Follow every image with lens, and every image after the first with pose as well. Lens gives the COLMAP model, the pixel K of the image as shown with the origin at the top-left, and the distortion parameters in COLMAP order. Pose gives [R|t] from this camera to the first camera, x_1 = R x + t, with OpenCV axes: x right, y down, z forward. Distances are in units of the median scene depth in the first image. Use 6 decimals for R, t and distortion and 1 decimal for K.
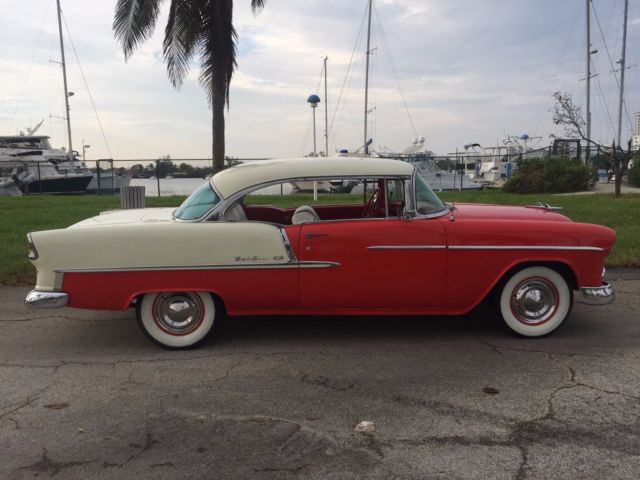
lens RADIAL K [[550.5, 0, 320.0], [0, 550.5, 240.0], [0, 0, 1]] dist [0.024506, -0.009017]
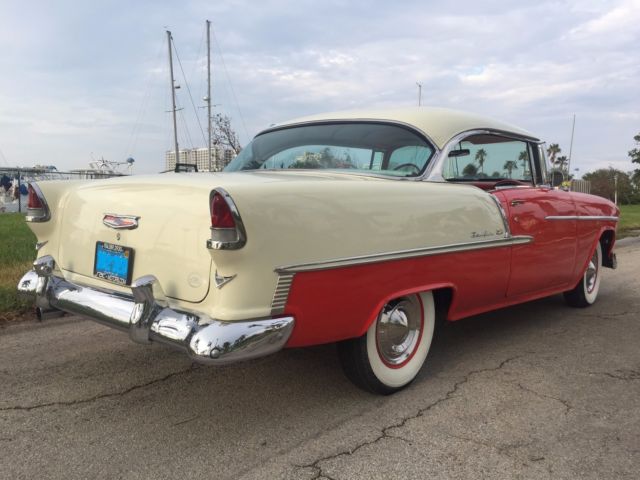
lens RADIAL K [[550.5, 0, 320.0], [0, 550.5, 240.0], [0, 0, 1]] dist [0.024506, -0.009017]
pose [[0.705898, -0.031576, 0.707609, -0.745316], [0.070903, 0.997138, -0.026236, 0.043599], [-0.704756, 0.068692, 0.706117, 0.626015]]
